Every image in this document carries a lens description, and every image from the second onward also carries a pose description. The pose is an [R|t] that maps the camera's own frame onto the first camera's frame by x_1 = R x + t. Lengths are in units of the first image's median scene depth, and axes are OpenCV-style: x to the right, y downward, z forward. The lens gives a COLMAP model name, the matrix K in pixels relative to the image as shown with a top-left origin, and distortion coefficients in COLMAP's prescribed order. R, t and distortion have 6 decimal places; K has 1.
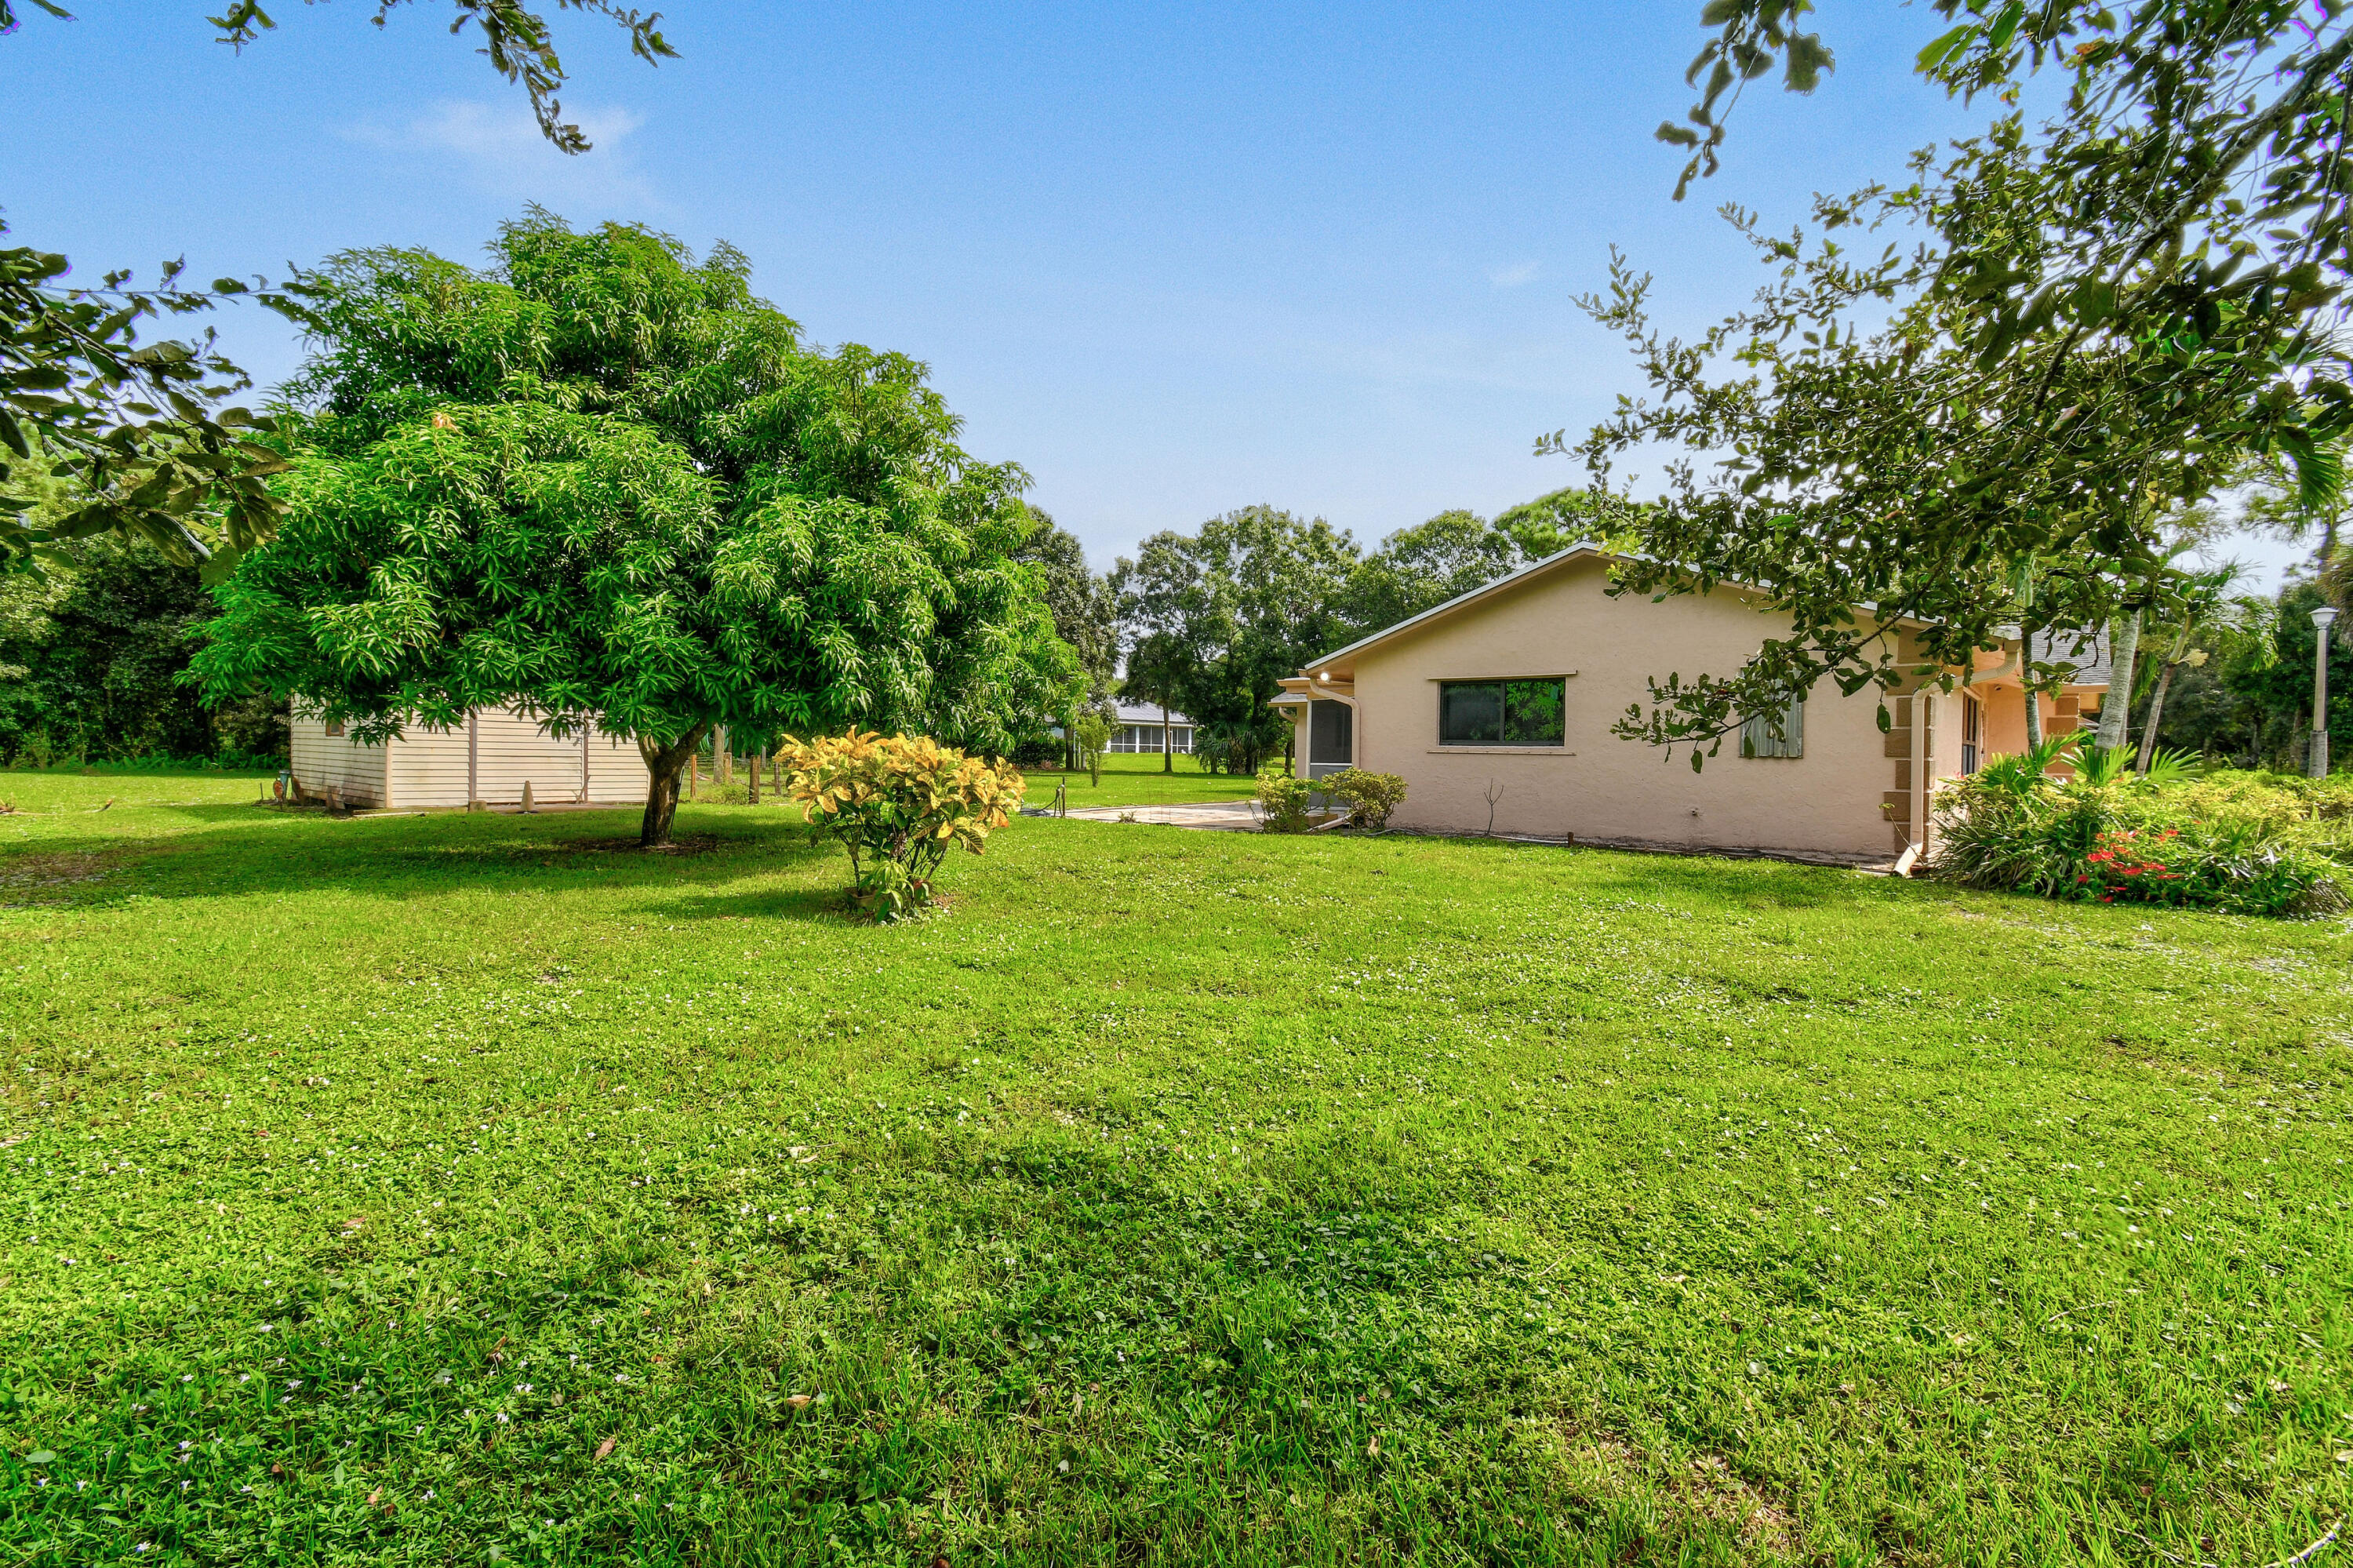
lens RADIAL K [[1029.7, 0, 1176.5], [0, 1029.7, 784.0], [0, 0, 1]] dist [0.000076, 0.000625]
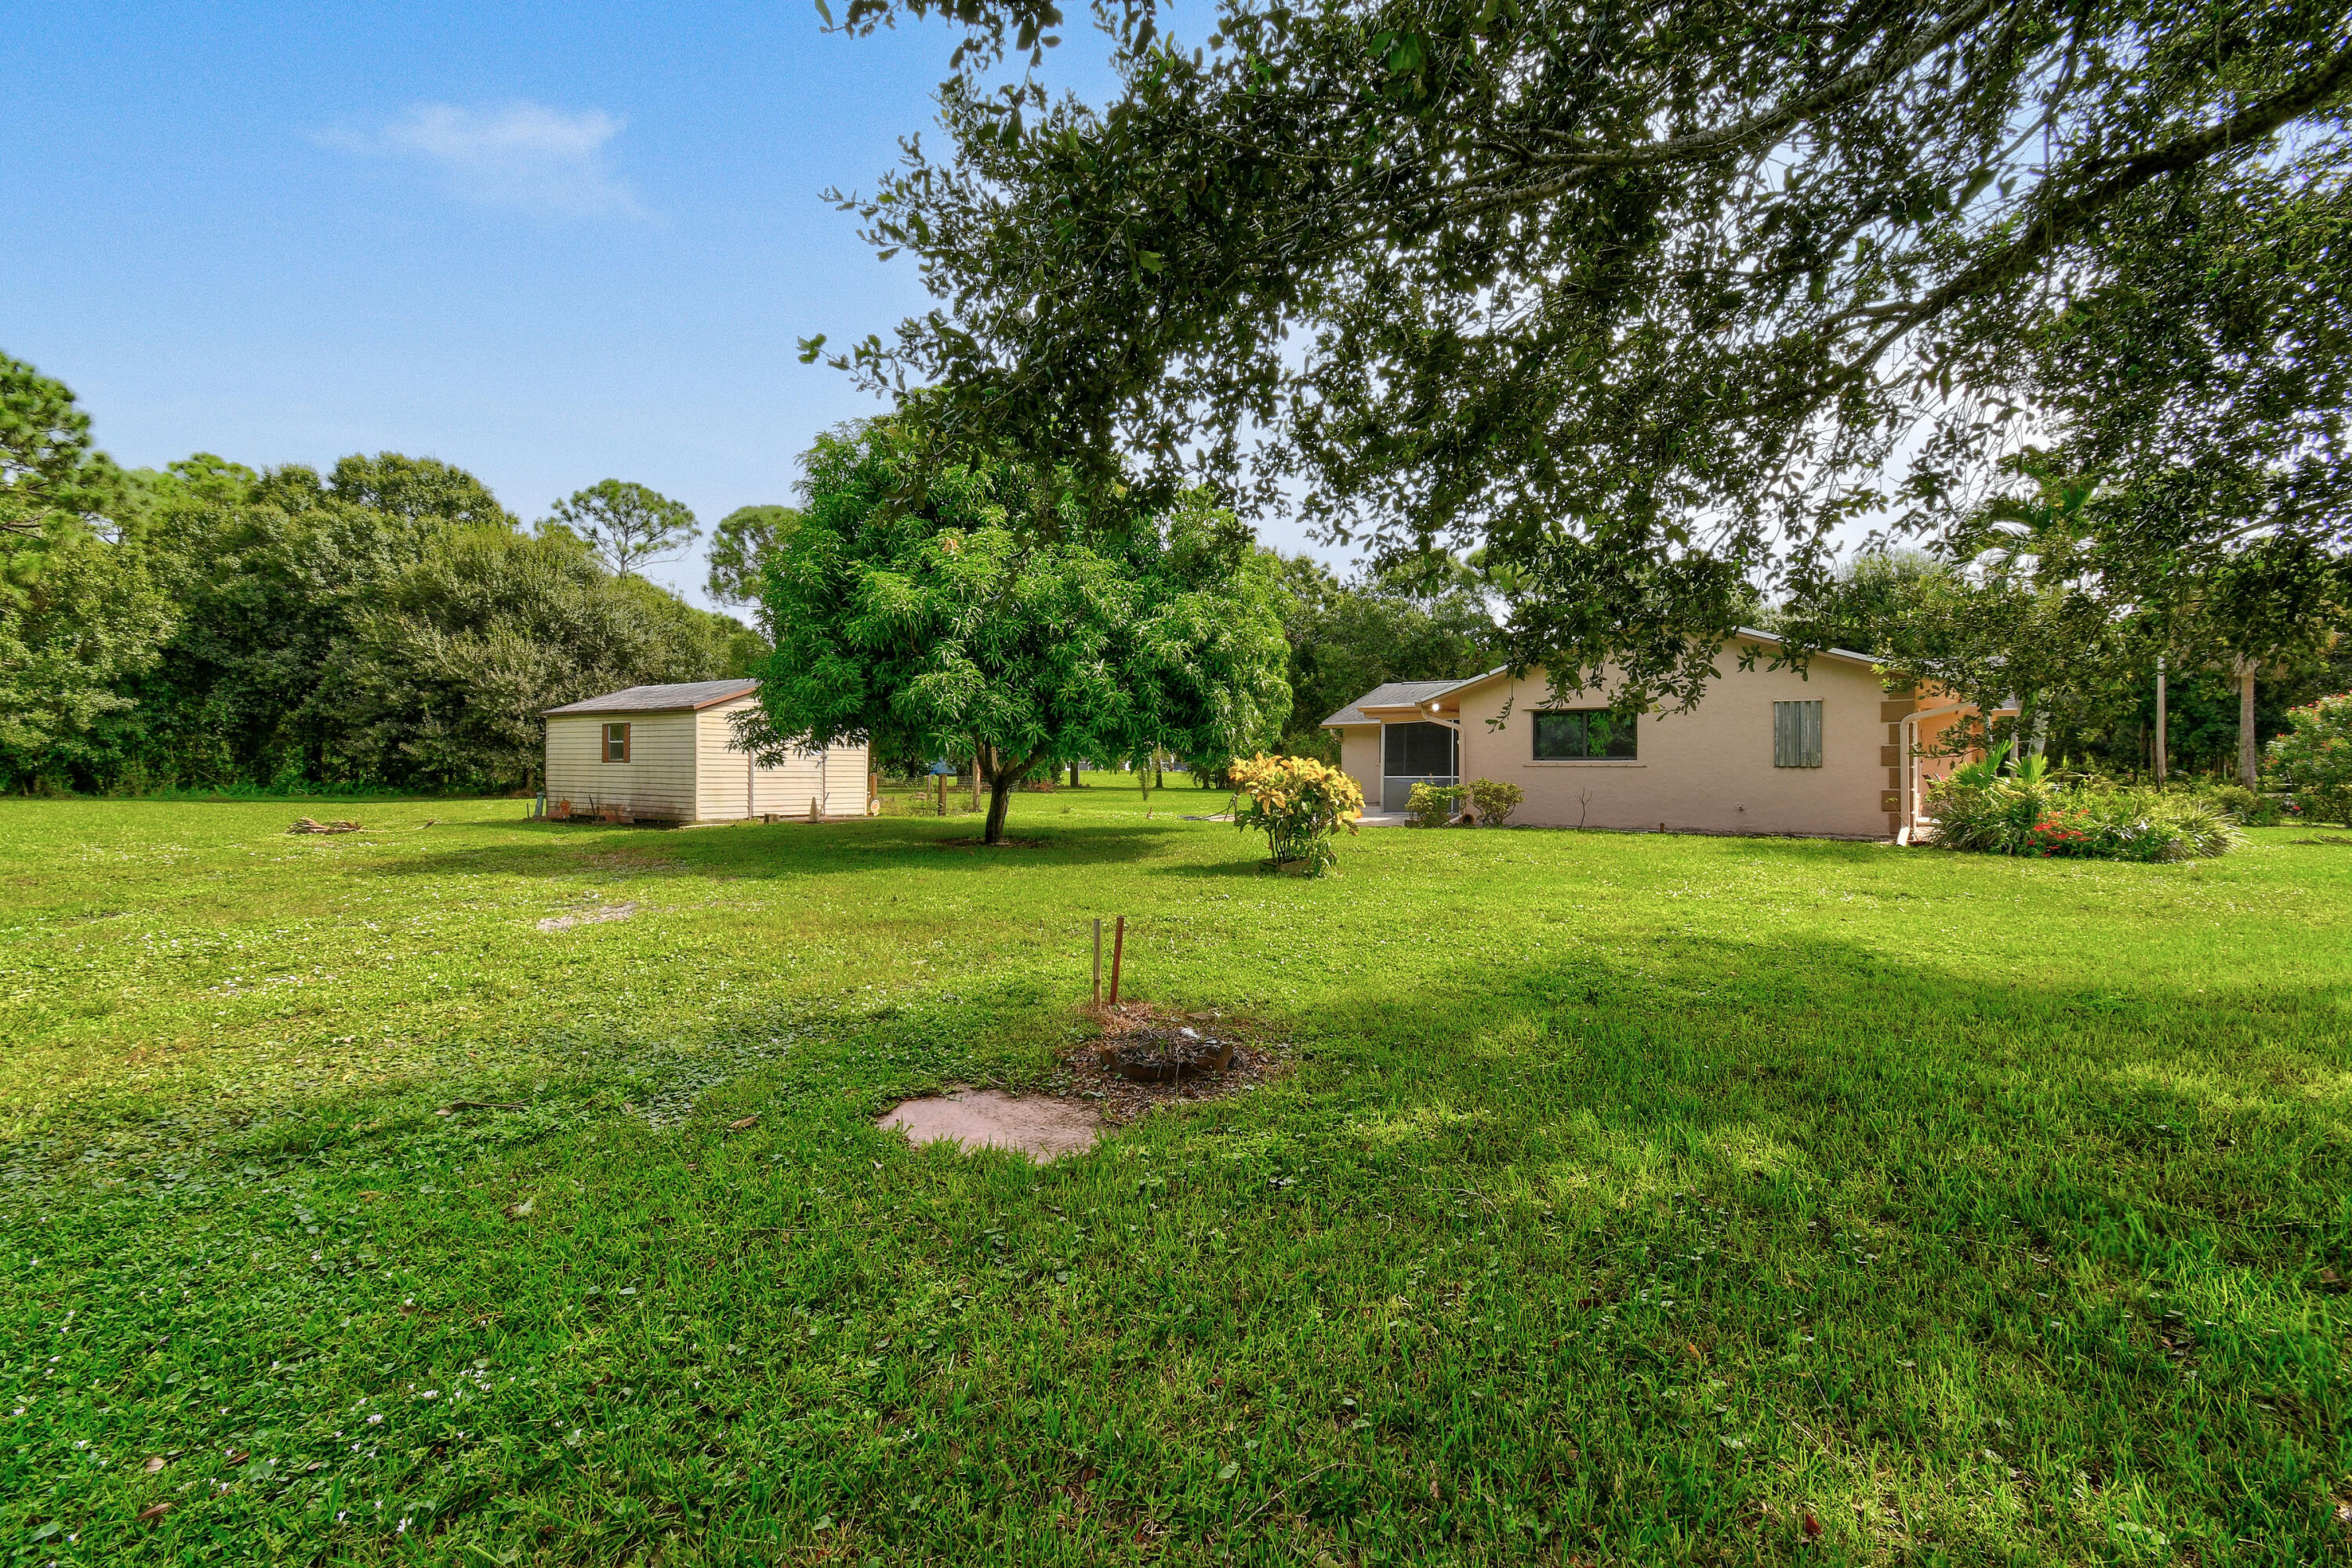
lens RADIAL K [[1029.2, 0, 1176.0], [0, 1029.2, 784.0], [0, 0, 1]] dist [0.000076, 0.000625]
pose [[0.997097, -0.011568, 0.075261, -0.425204], [0.012861, 0.999778, -0.016716, 0.011155], [-0.075051, 0.017636, 0.997024, -0.368660]]
